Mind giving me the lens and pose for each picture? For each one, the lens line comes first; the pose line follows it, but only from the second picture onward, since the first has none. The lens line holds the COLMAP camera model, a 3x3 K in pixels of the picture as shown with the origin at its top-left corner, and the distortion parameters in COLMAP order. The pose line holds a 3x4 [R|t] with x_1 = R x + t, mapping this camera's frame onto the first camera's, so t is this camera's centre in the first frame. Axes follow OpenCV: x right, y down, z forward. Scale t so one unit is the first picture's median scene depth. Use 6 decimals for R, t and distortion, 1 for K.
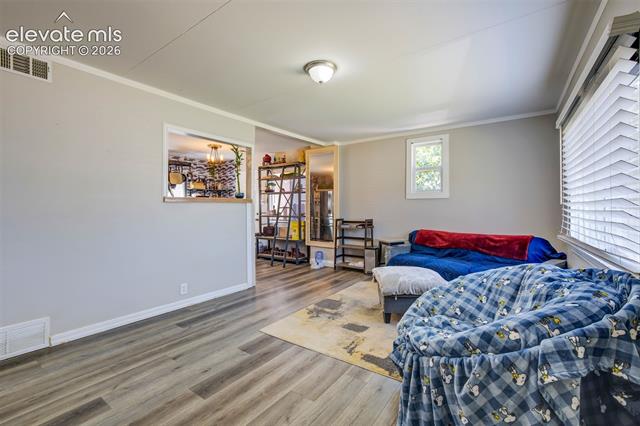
lens RADIAL K [[278.4, 0, 322.6], [0, 278.4, 207.2], [0, 0, 1]] dist [-0.025150, 0.006215]
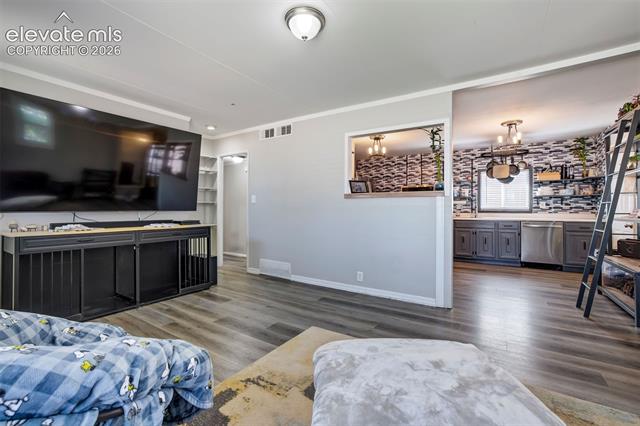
lens RADIAL K [[278.4, 0, 321.5], [0, 278.4, 208.8], [0, 0, 1]] dist [-0.025150, 0.006215]
pose [[0.038036, 0.001803, -0.999275, 0.547127], [-0.000693, 0.999998, 0.001777, 0.019824], [0.999276, 0.000625, 0.038037, 0.722820]]
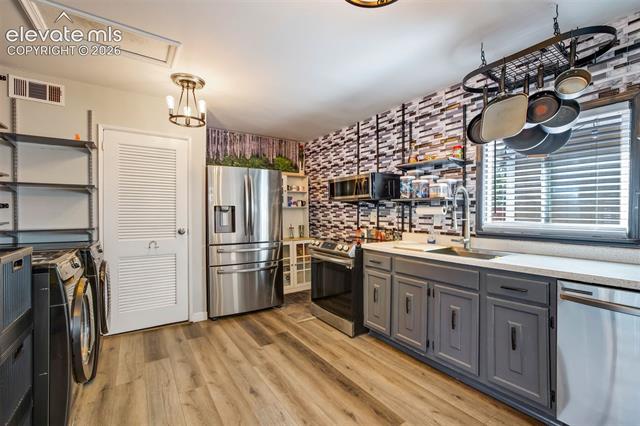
lens RADIAL K [[278.4, 0, 319.5], [0, 278.4, 215.7], [0, 0, 1]] dist [-0.025150, 0.006215]
pose [[-0.361977, 0.011279, -0.932119, -0.352431], [0.000836, 0.999930, 0.011775, -0.014675], [0.932186, 0.003483, -0.361962, 1.648586]]
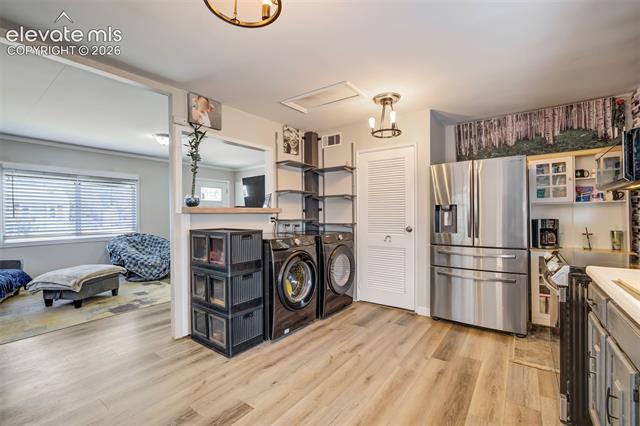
lens RADIAL K [[278.4, 0, 322.7], [0, 278.4, 215.9], [0, 0, 1]] dist [-0.025150, 0.006215]
pose [[-0.999804, 0.010097, 0.017039, -0.717945], [0.010209, 0.999926, 0.006541, -0.011452], [-0.016972, 0.006714, -0.999833, 1.909953]]
